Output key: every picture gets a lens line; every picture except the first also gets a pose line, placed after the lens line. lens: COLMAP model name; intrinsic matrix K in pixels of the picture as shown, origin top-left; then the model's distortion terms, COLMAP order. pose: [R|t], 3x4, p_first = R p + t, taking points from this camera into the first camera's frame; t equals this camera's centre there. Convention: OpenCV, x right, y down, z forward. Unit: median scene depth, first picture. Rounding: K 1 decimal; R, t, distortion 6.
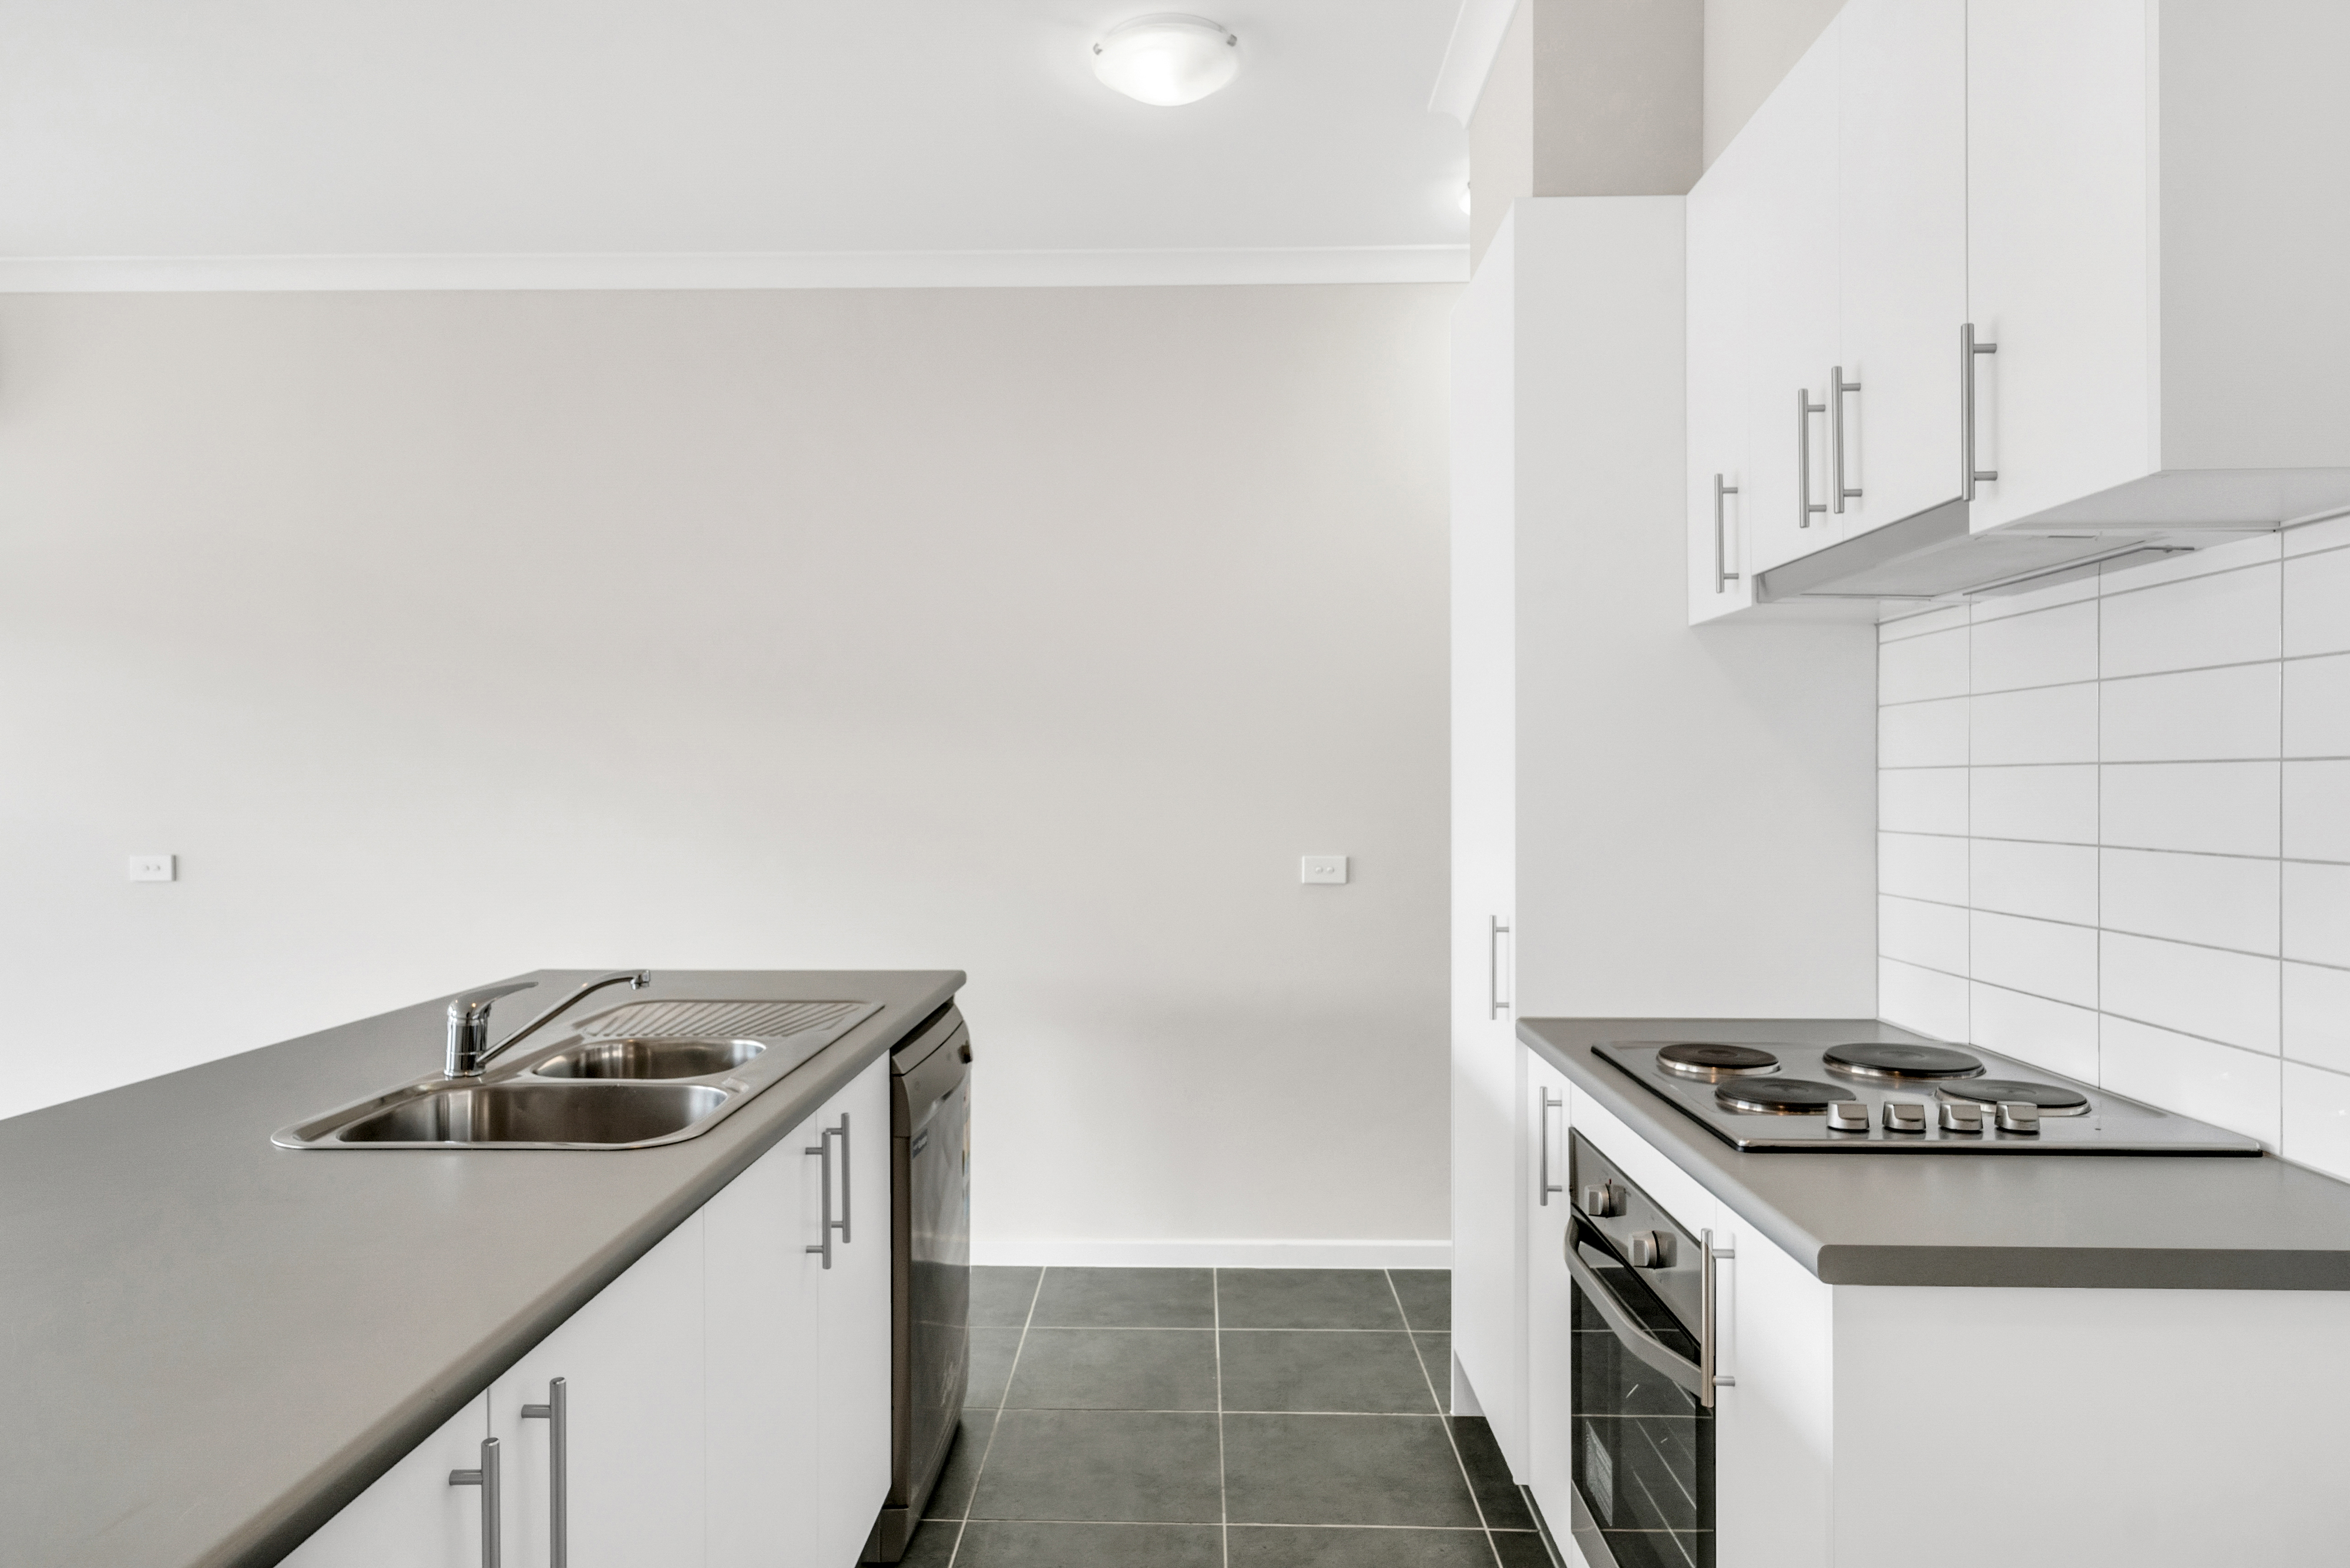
lens RADIAL K [[1447.6, 0, 1168.2], [0, 1447.6, 774.7], [0, 0, 1]] dist [-0.003213, -0.000629]
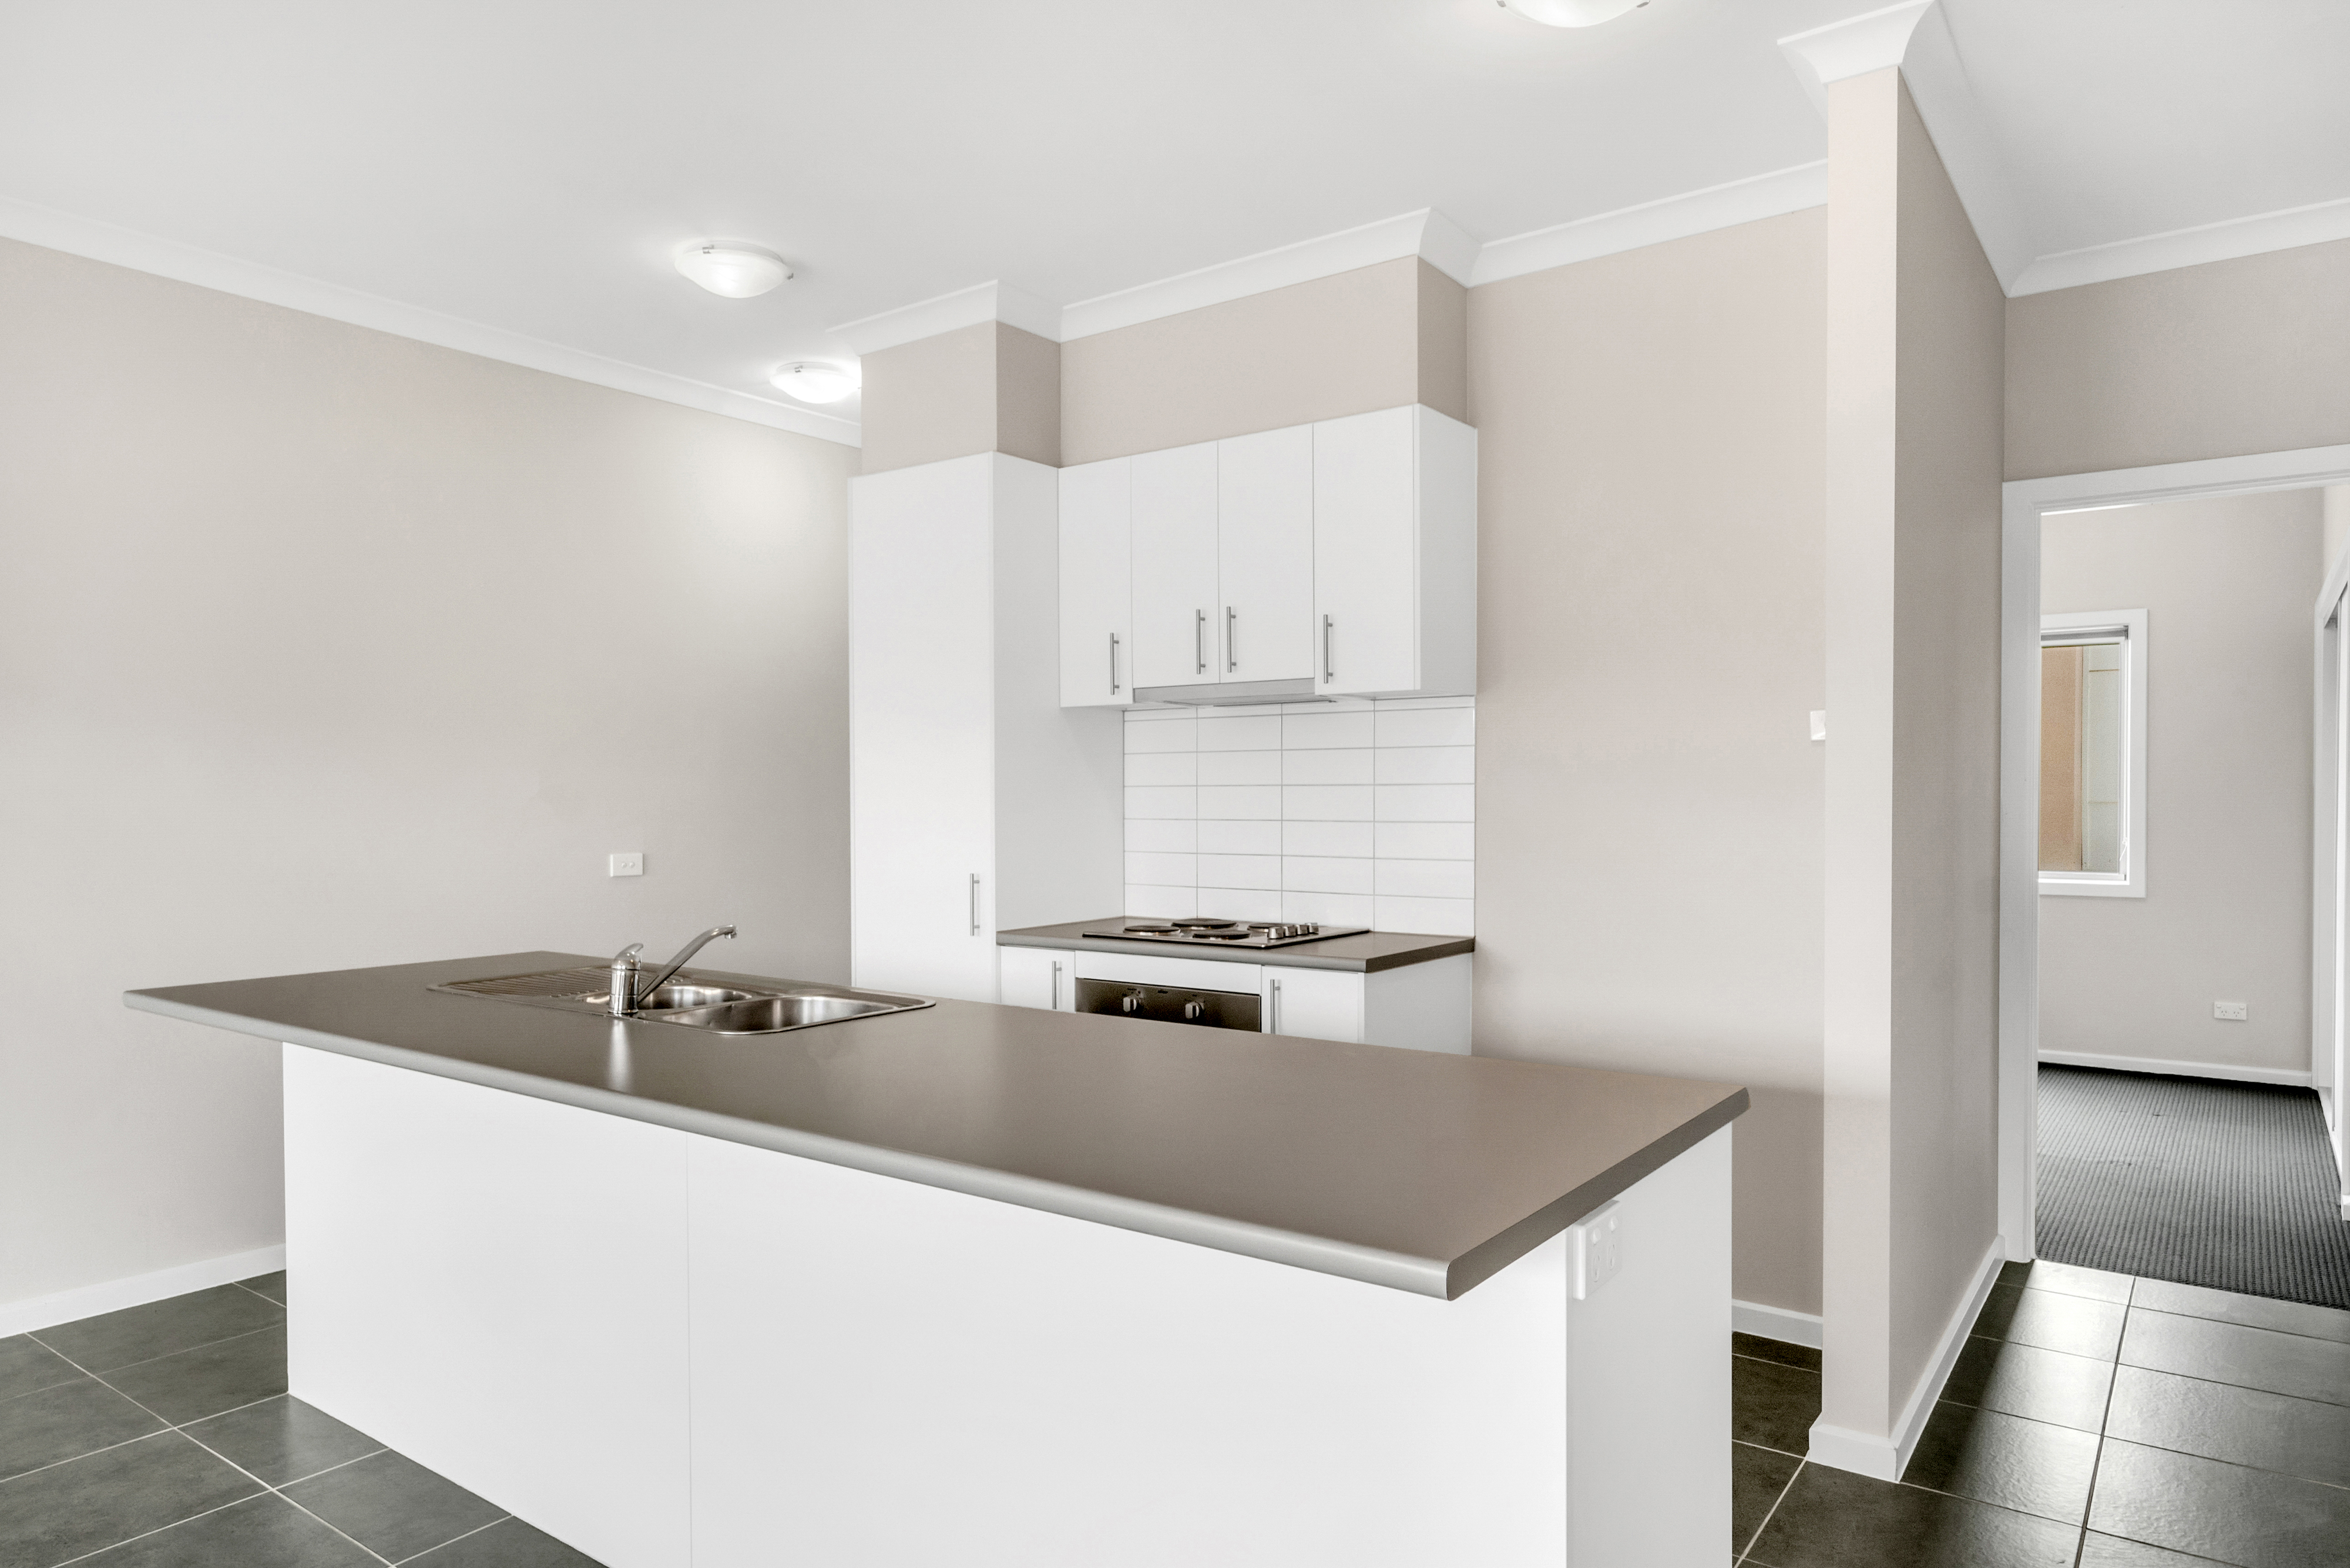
lens RADIAL K [[1447.6, 0, 1173.7], [0, 1447.6, 791.8], [0, 0, 1]] dist [-0.003213, -0.000629]
pose [[0.566386, -0.005015, 0.824125, -1.154924], [-0.000819, 0.999978, 0.006648, -0.010252], [-0.824140, -0.004440, 0.566369, -0.157997]]
